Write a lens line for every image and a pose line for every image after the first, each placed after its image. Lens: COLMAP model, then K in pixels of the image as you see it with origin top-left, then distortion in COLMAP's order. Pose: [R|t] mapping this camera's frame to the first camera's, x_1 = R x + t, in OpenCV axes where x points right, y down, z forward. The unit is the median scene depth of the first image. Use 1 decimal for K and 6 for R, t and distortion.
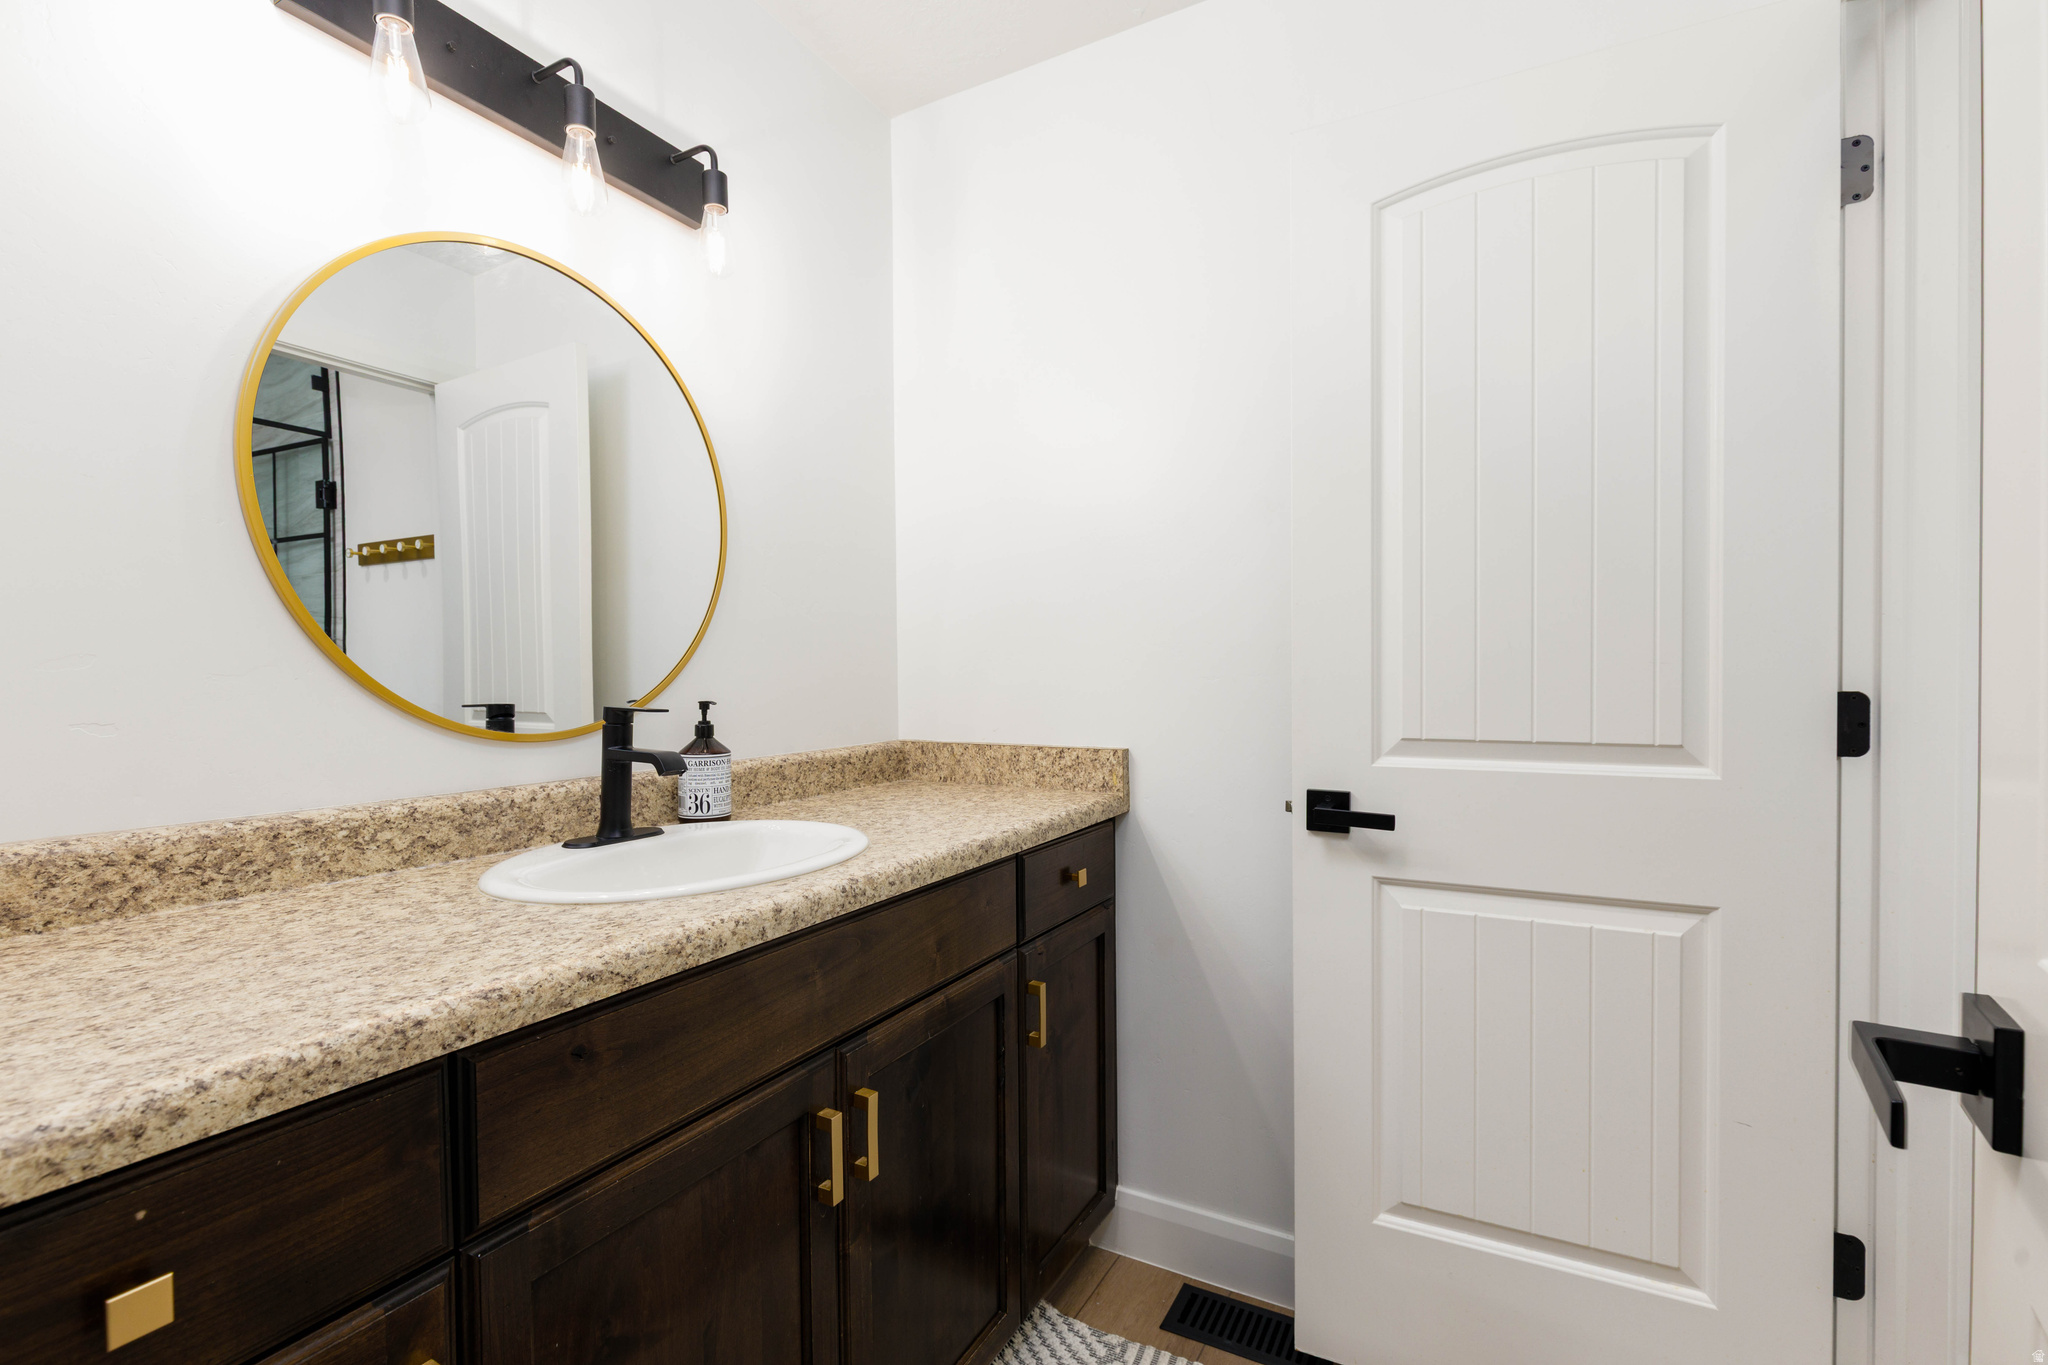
lens RADIAL K [[924.0, 0, 1026.9], [0, 924.0, 679.2], [0, 0, 1]] dist [0.000427, 0.000313]
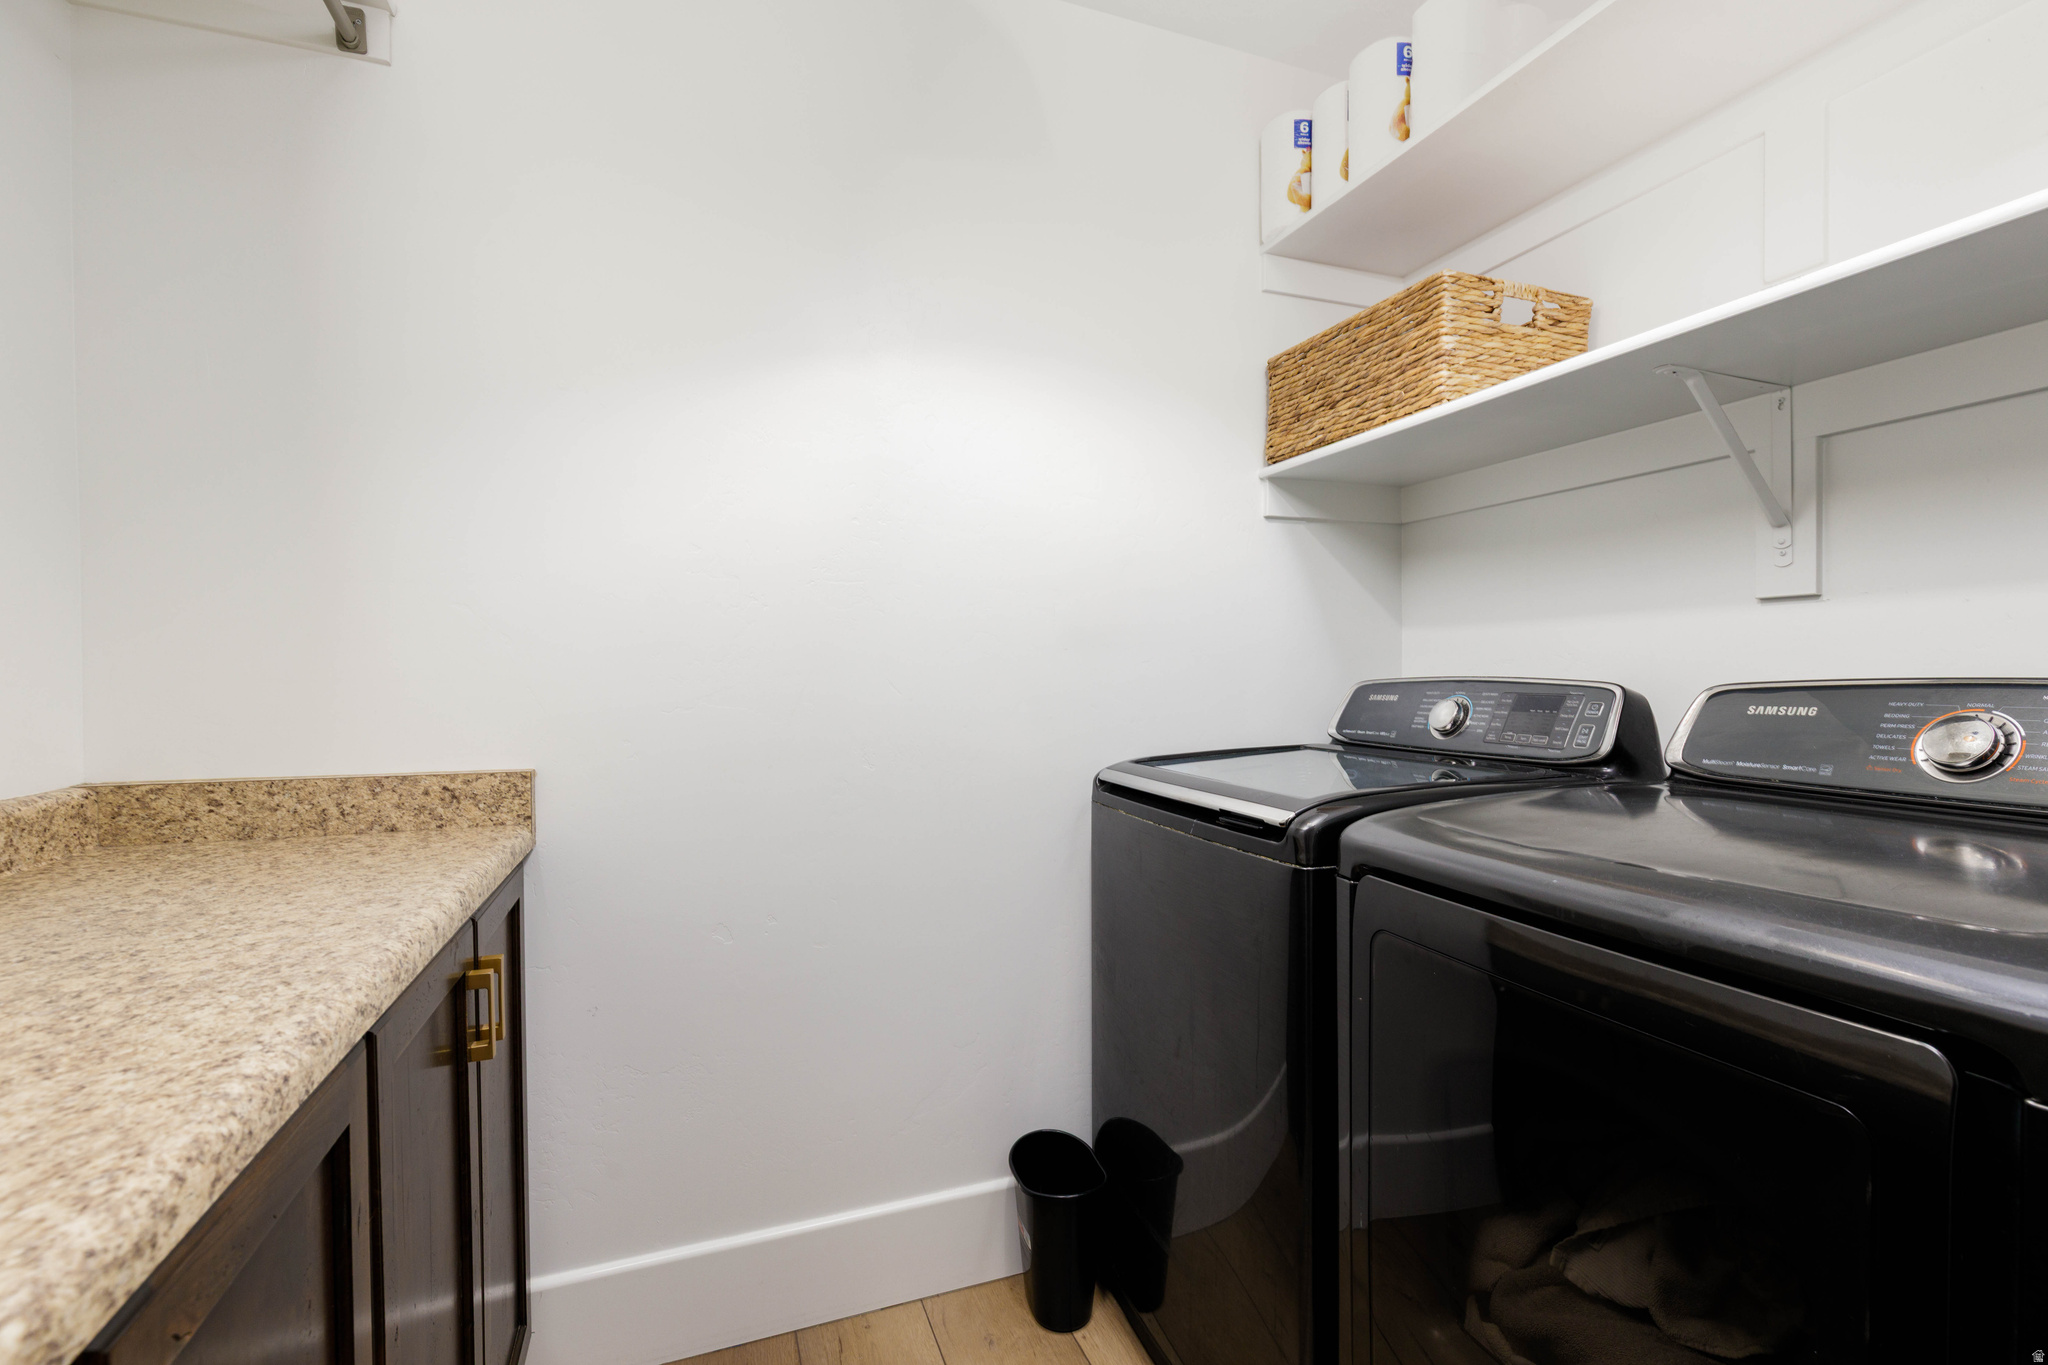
lens RADIAL K [[924.0, 0, 1023.2], [0, 924.0, 681.3], [0, 0, 1]] dist [0.000427, 0.000313]
pose [[0.663191, -0.016455, 0.748269, -0.725281], [0.023481, 0.999724, 0.001173, 0.035414], [-0.748082, 0.016792, 0.663394, -0.026607]]
